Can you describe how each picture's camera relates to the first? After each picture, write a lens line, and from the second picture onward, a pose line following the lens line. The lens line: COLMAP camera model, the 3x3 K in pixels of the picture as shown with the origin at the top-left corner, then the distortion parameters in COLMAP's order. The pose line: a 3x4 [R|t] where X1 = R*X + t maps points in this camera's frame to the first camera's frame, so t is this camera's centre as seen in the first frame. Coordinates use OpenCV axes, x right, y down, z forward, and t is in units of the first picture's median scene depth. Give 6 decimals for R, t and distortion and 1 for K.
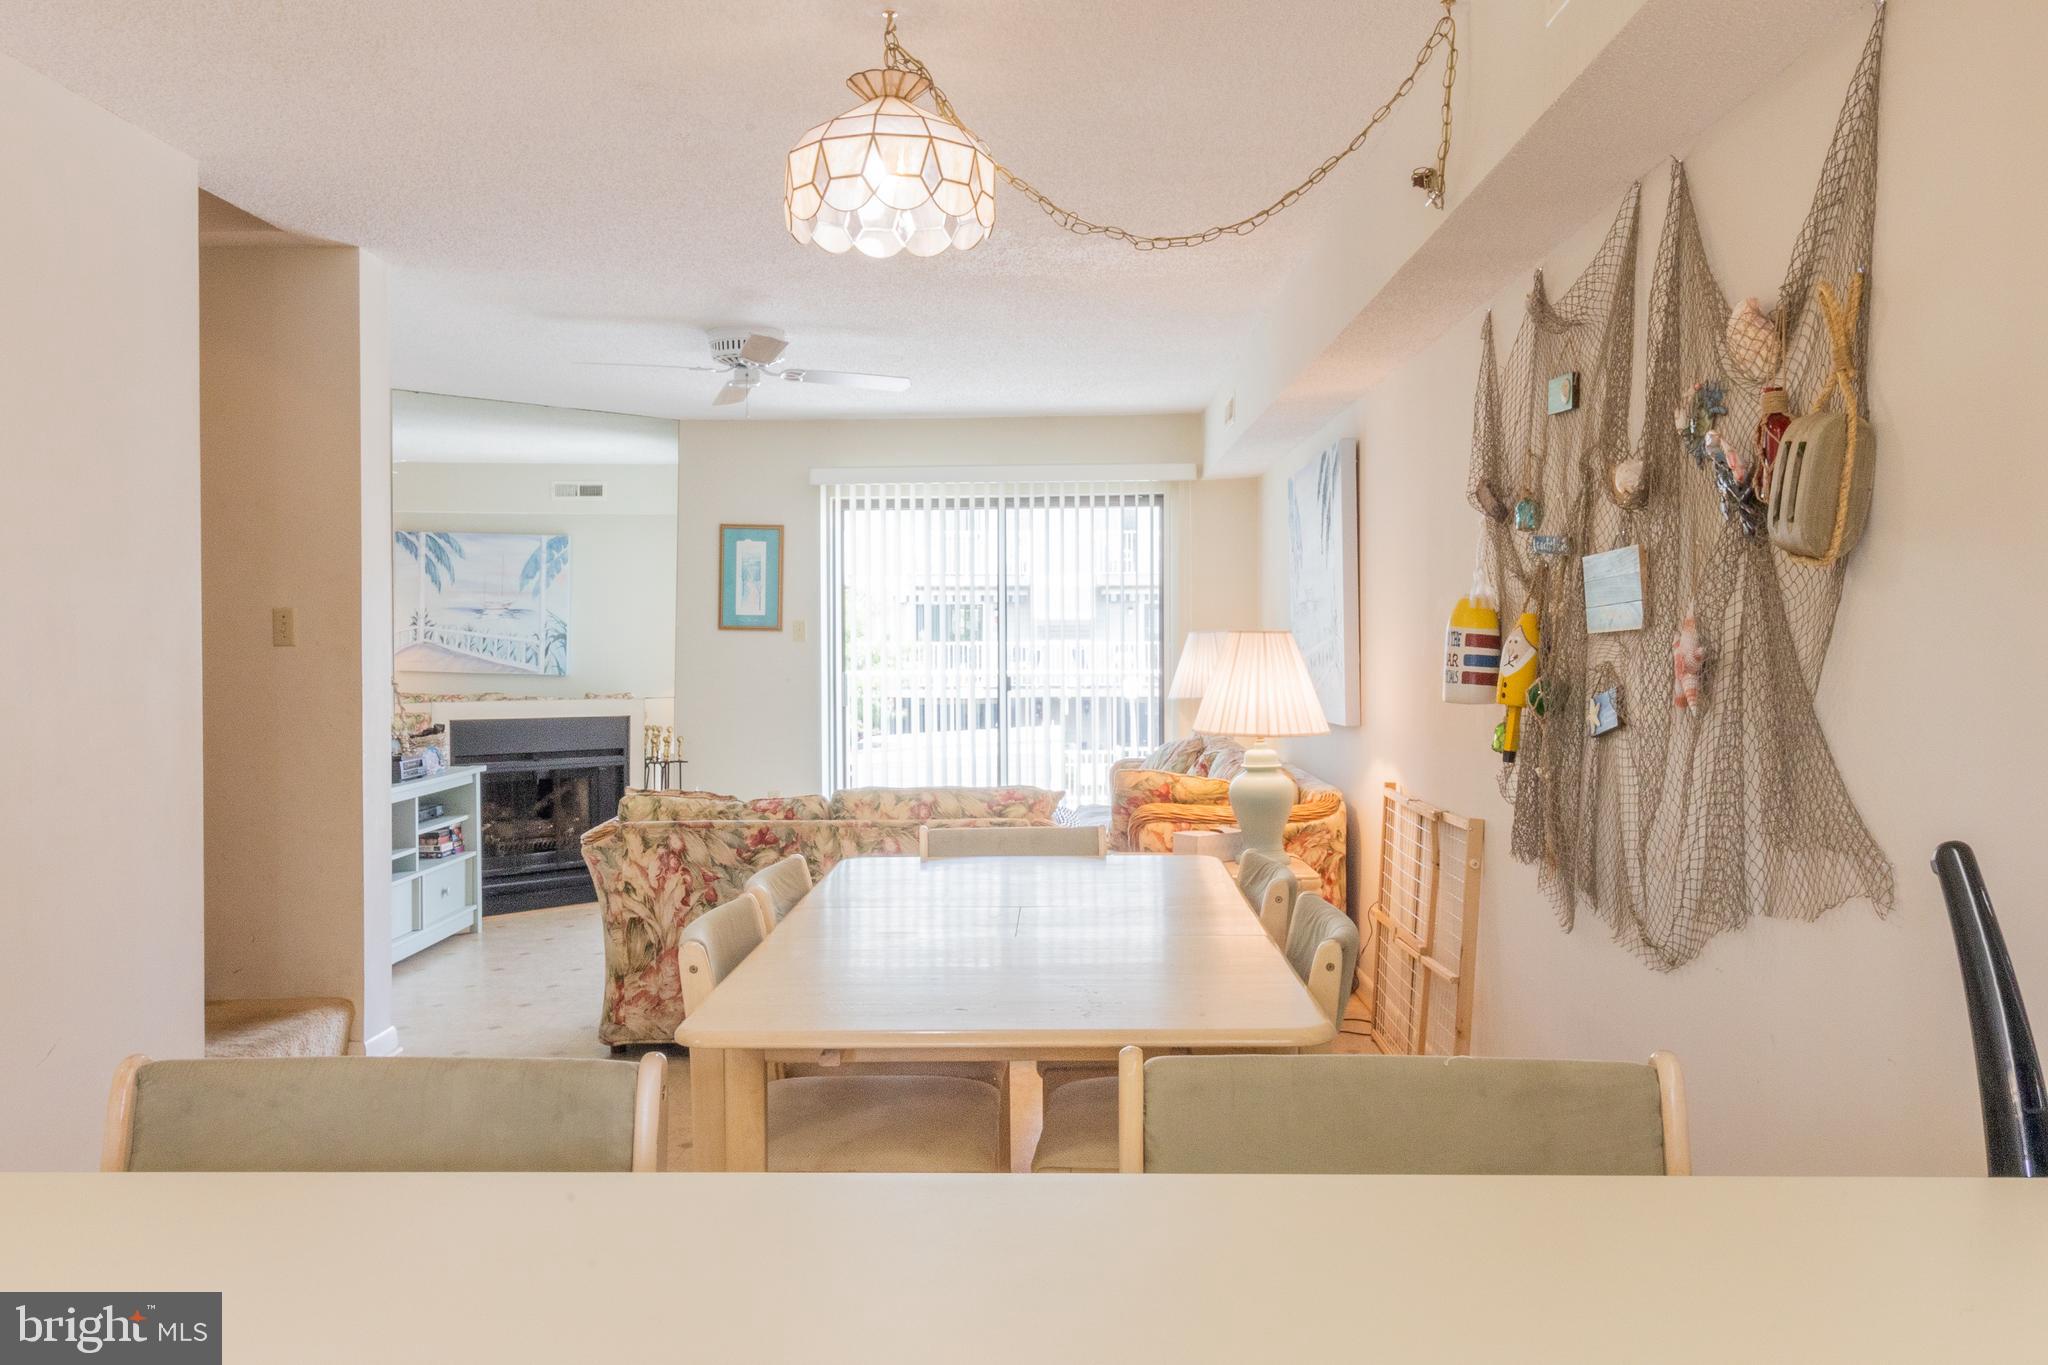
lens RADIAL K [[1699.2, 0, 1026.1], [0, 1699.2, 674.7], [0, 0, 1]] dist [0.095463, 0.003041]
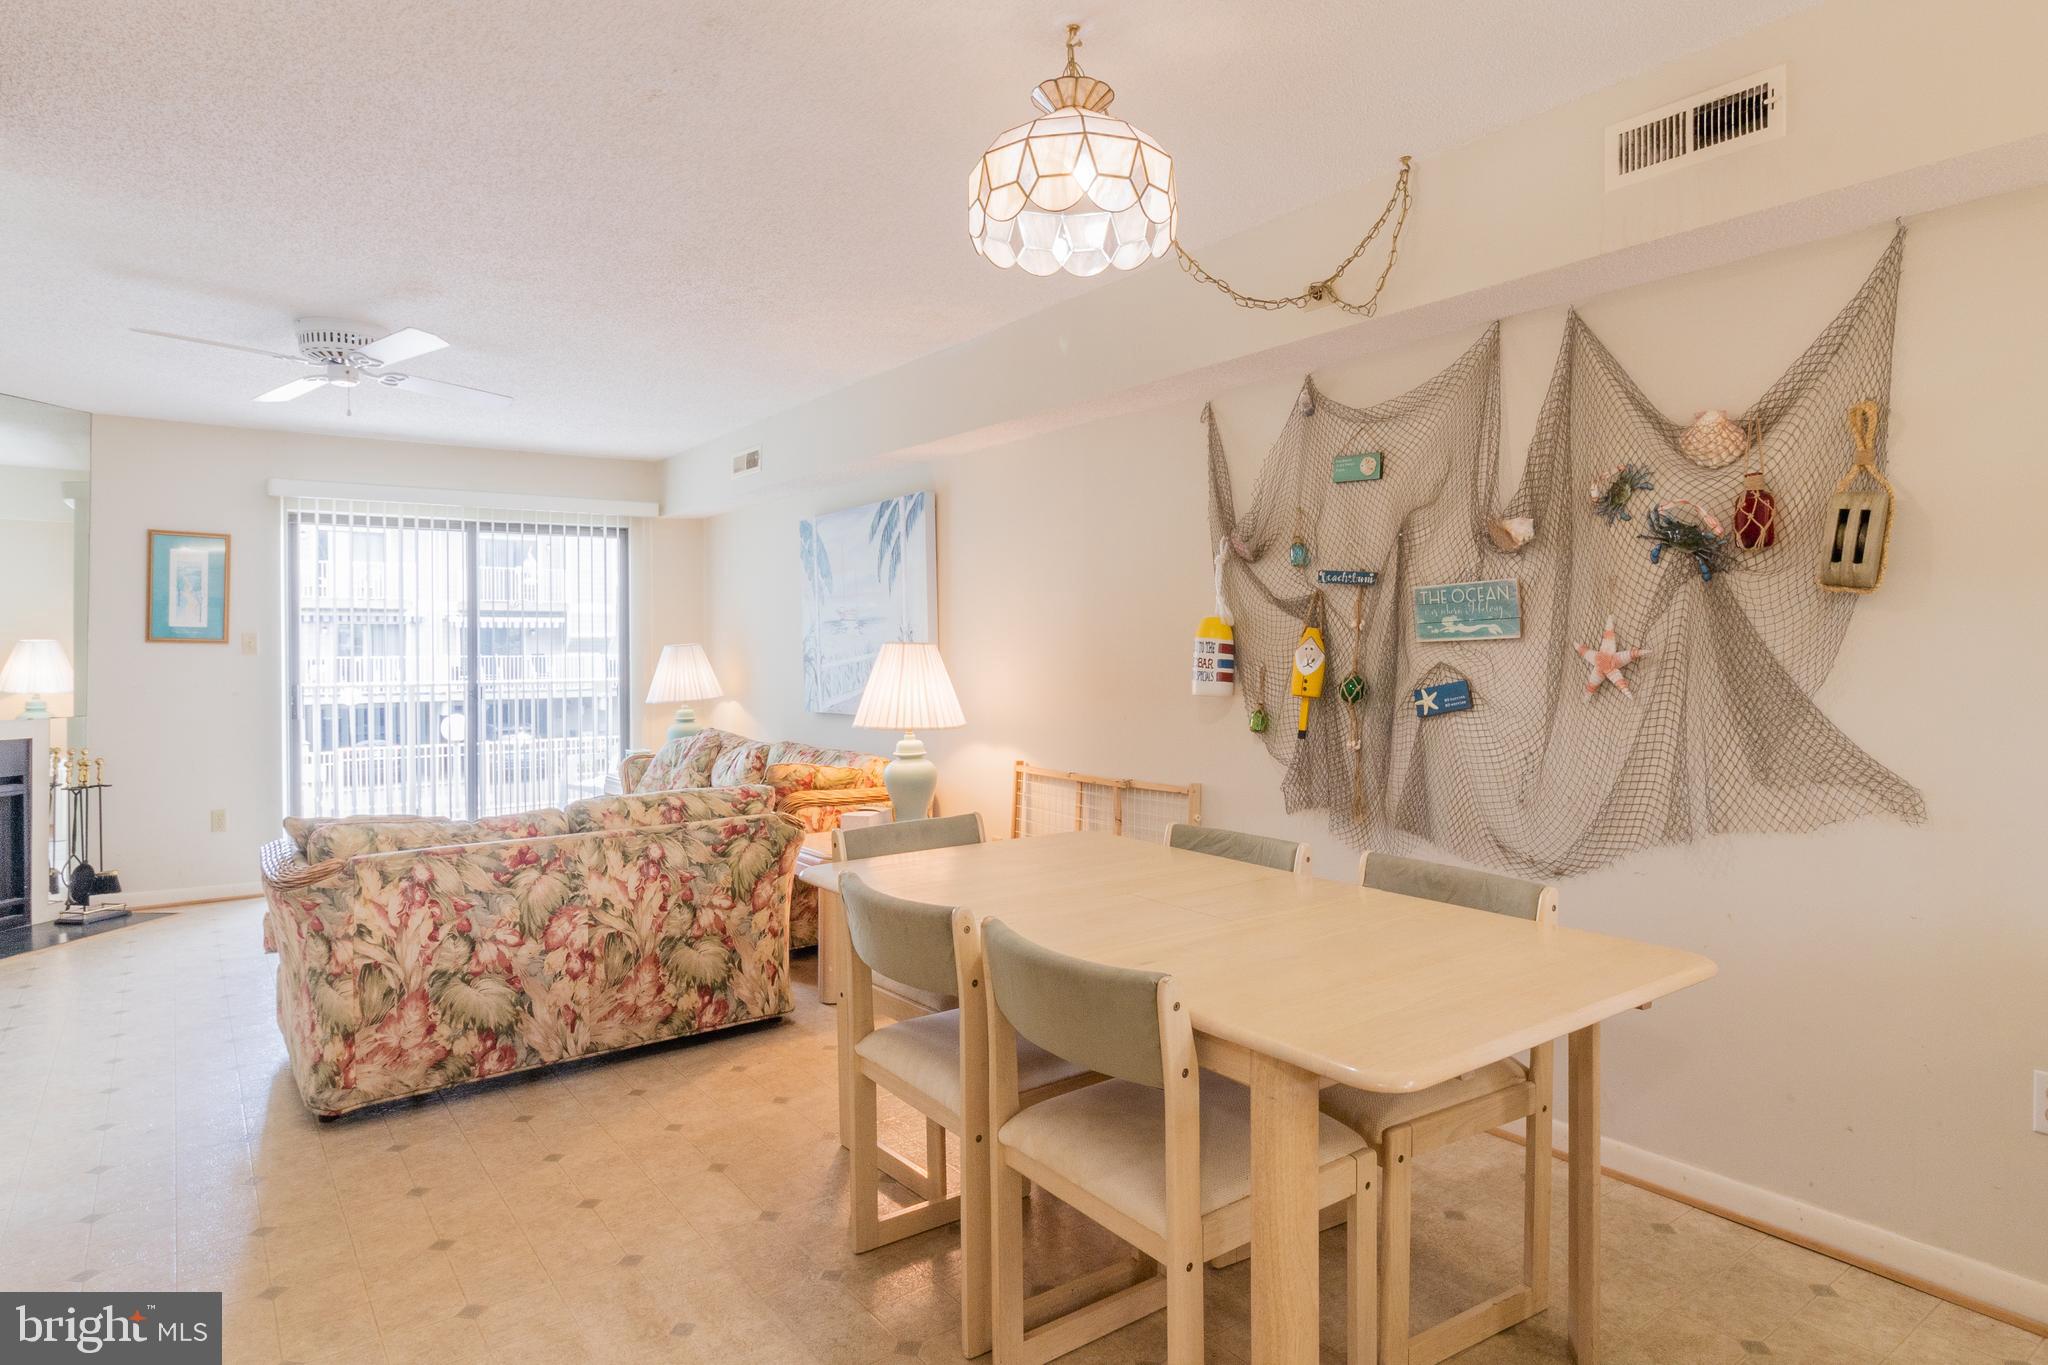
lens RADIAL K [[1189.5, 0, 1024.2], [0, 1189.5, 668.7], [0, 0, 1]] dist [0.030655, 0.000640]
pose [[0.792497, -0.010133, 0.609792, -0.337946], [0.015574, 0.999872, -0.003626, -0.002809], [-0.609677, 0.012370, 0.792553, 0.299065]]
